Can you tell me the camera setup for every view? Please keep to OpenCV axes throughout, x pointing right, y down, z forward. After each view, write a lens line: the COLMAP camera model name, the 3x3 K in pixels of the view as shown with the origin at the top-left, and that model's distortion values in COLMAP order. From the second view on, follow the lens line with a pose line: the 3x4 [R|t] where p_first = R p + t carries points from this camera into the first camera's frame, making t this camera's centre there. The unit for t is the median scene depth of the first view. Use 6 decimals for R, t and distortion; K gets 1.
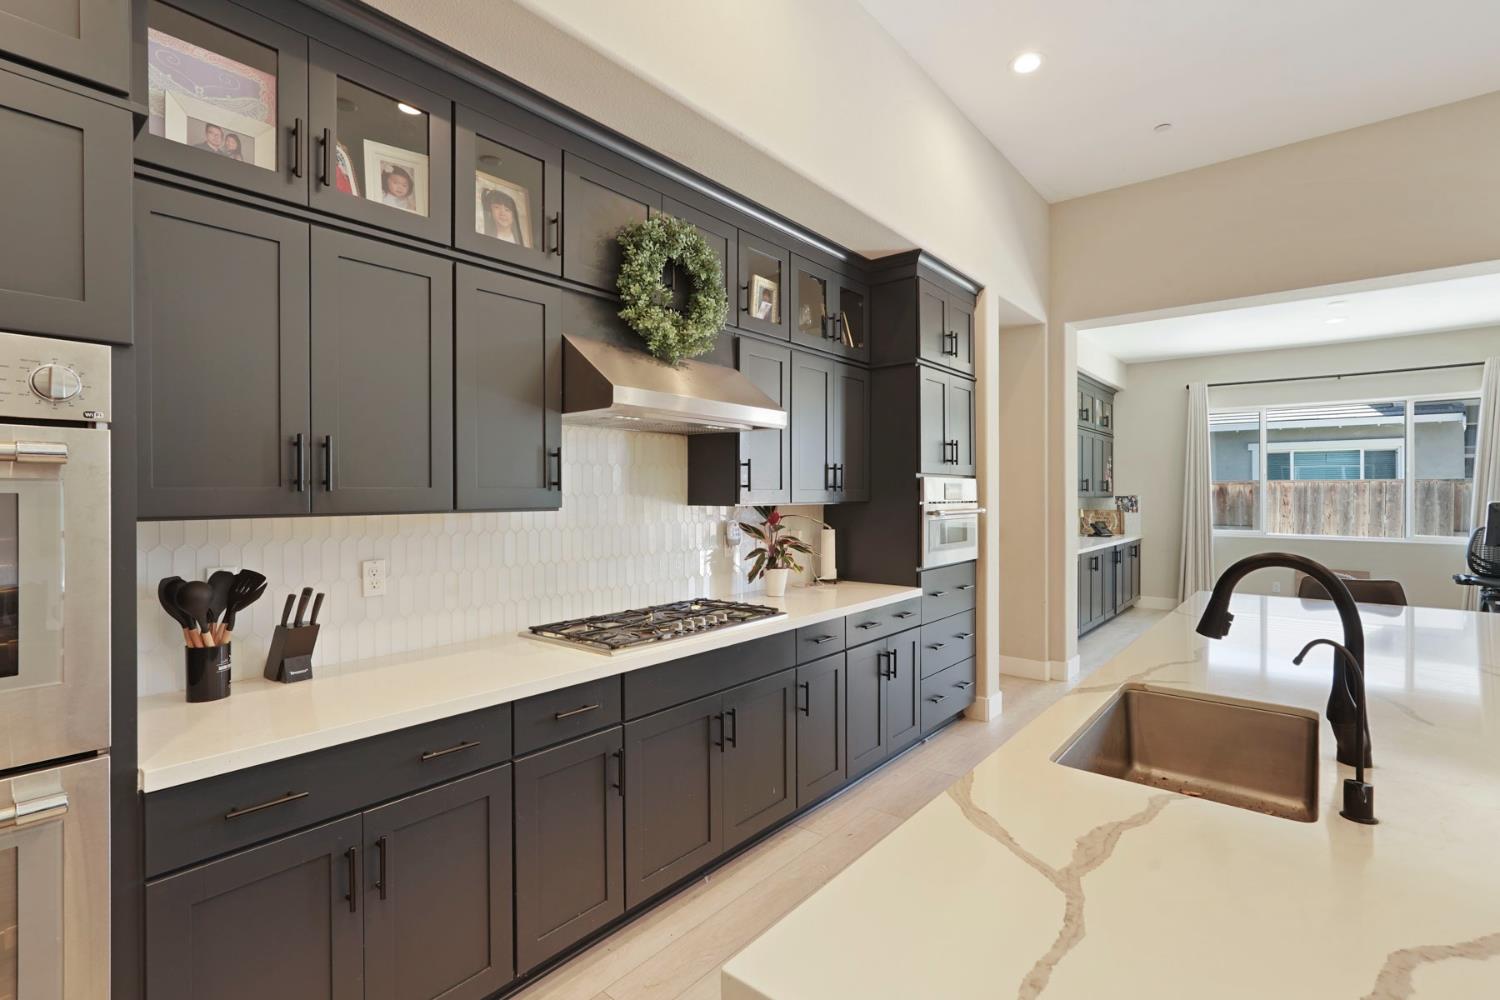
lens RADIAL K [[689.9, 0, 750.1], [0, 689.9, 493.5], [0, 0, 1]] dist [-0.000339, 0.000210]
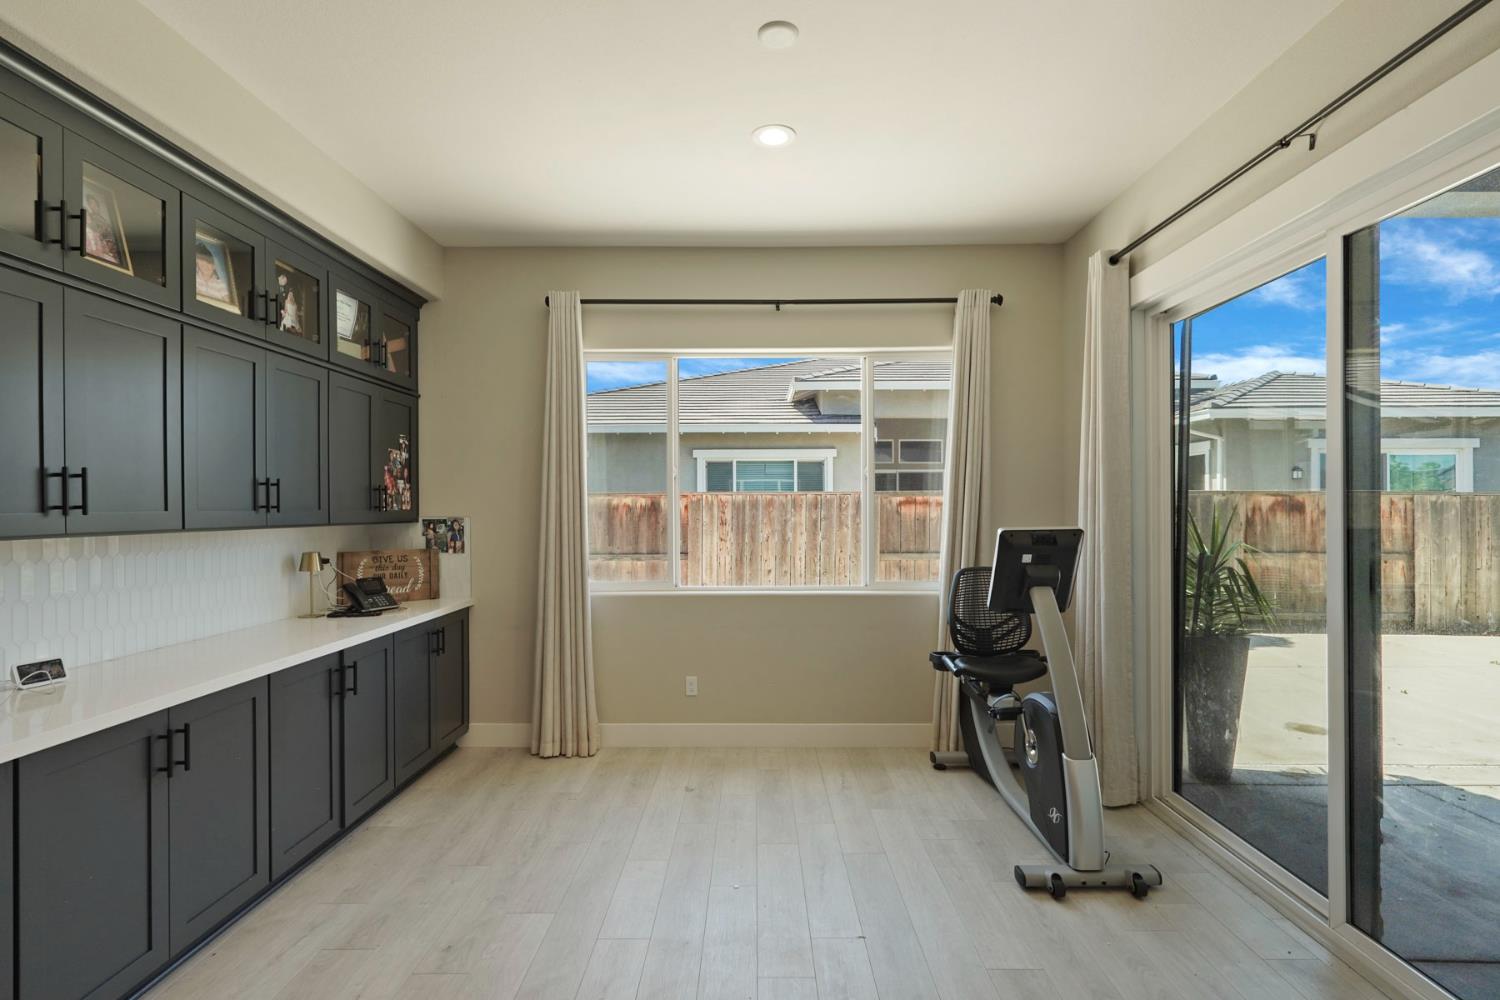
lens RADIAL K [[745.2, 0, 736.5], [0, 745.2, 507.1], [0, 0, 1]] dist [0.002903, 0.000174]
pose [[0.793400, -0.004527, 0.608684, 0.937436], [0.005806, 0.999983, -0.000130, -0.008243], [-0.608673, 0.003637, 0.793413, 1.104470]]
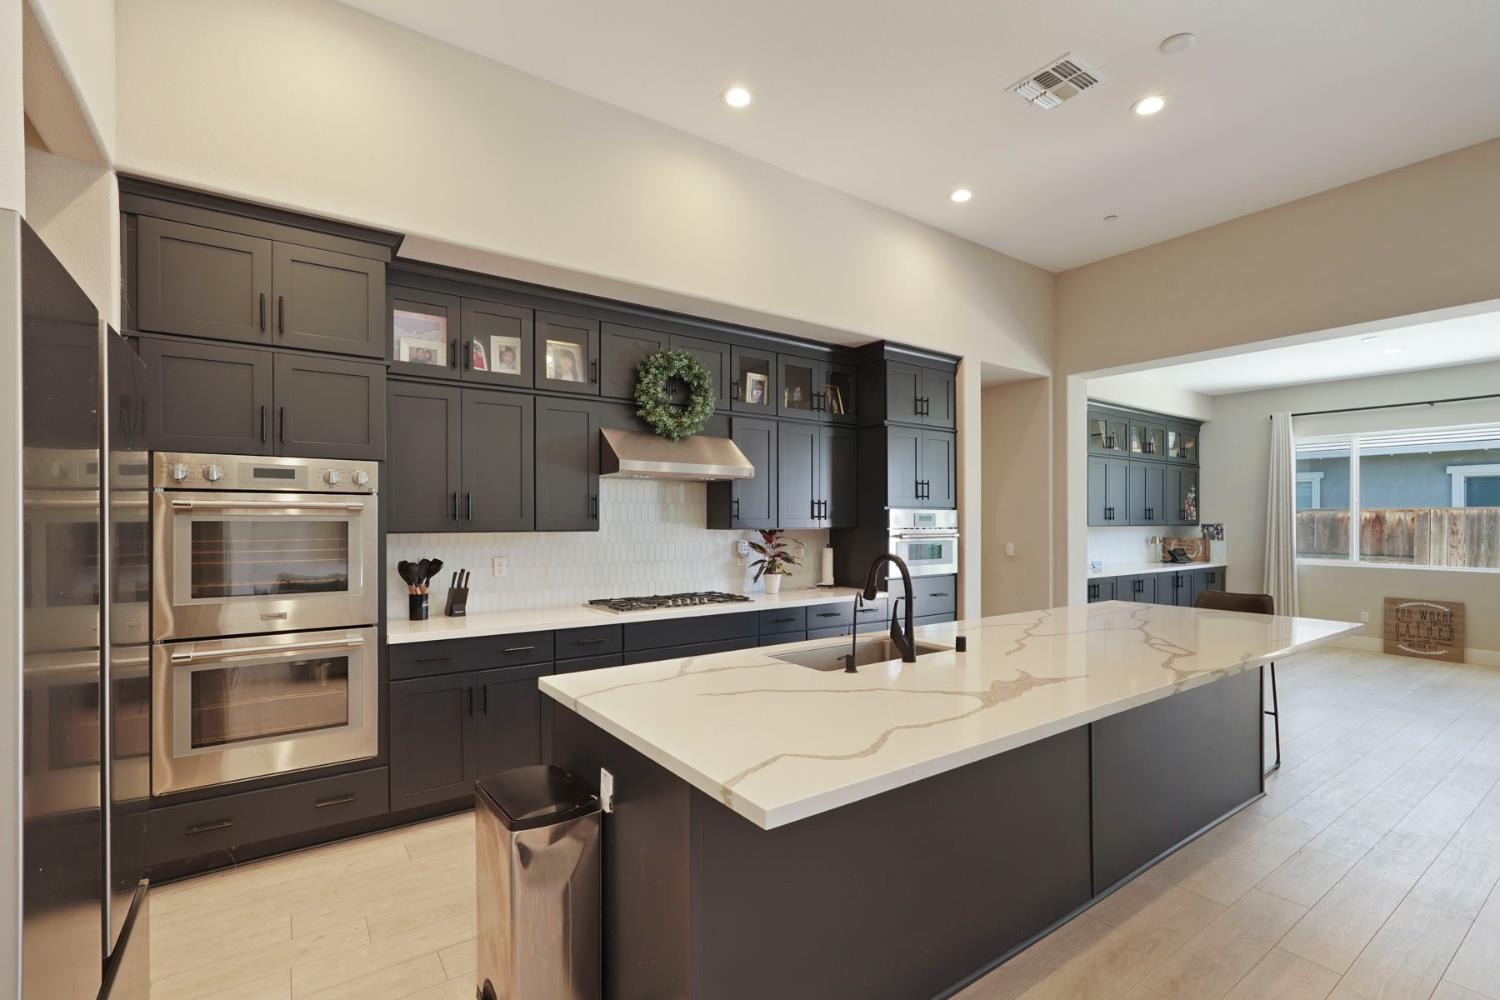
lens RADIAL K [[689.9, 0, 765.1], [0, 689.9, 519.9], [0, 0, 1]] dist [-0.000339, 0.000210]
pose [[0.969140, 0.000674, -0.246510, 0.369873], [-0.001051, 0.999998, -0.001397, -0.001179], [0.246509, 0.001613, 0.969139, -0.378935]]
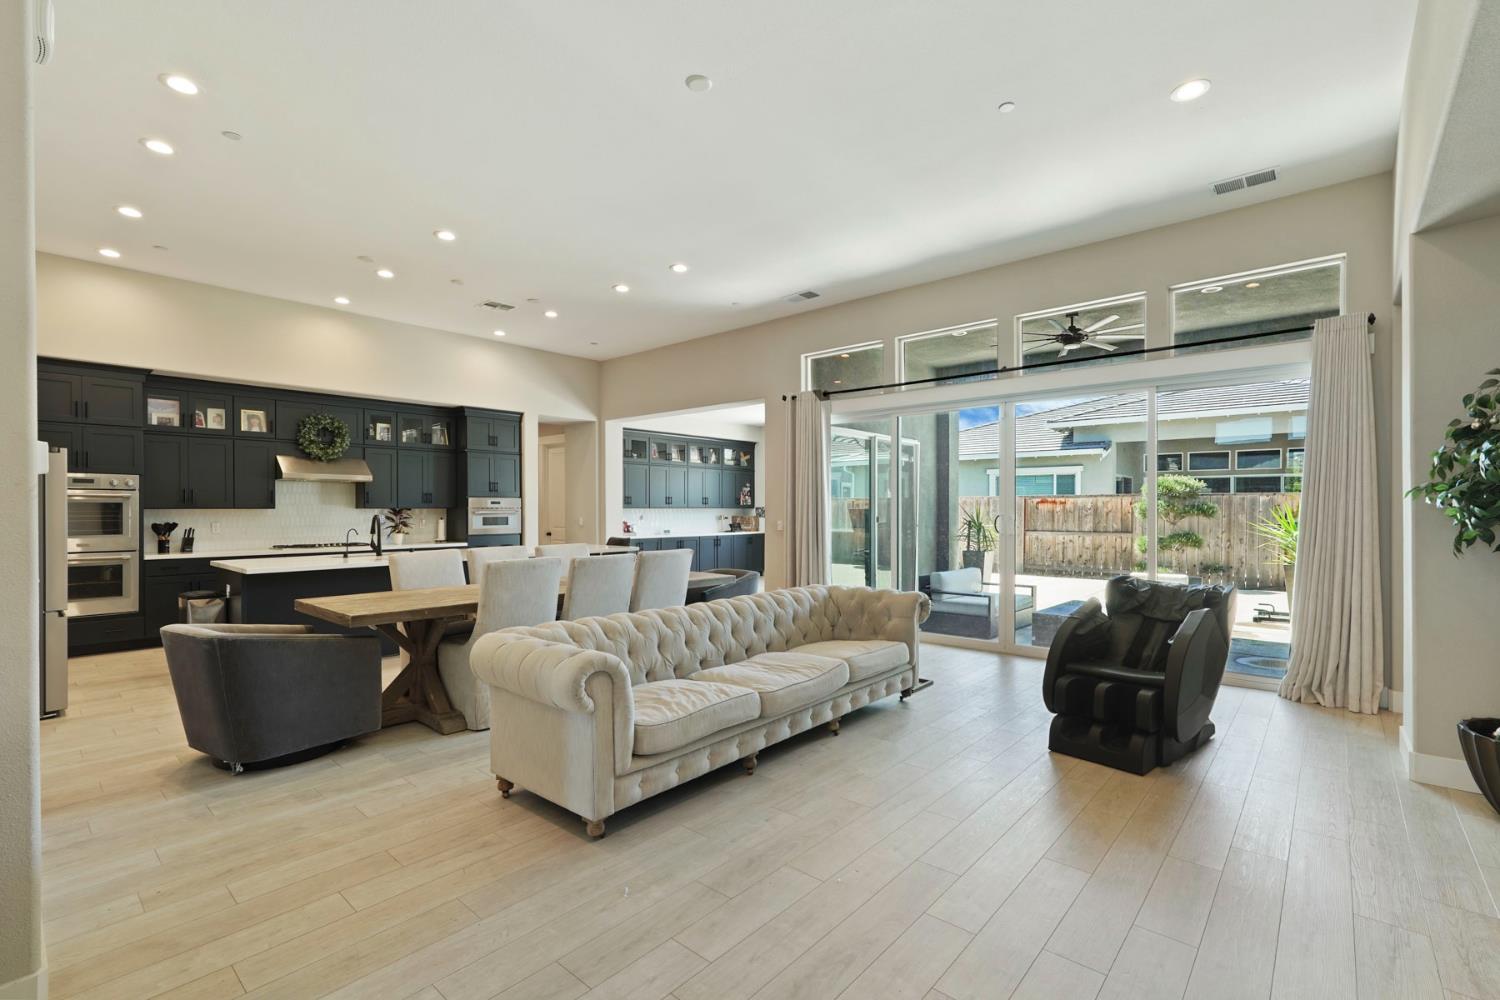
lens RADIAL K [[689.9, 0, 773.0], [0, 689.9, 507.7], [0, 0, 1]] dist [-0.000339, 0.000210]
pose [[0.999691, -0.002972, -0.024673, 1.479324], [0.002882, 0.999989, -0.003675, 0.025890], [0.024684, 0.003603, 0.999689, -1.516405]]
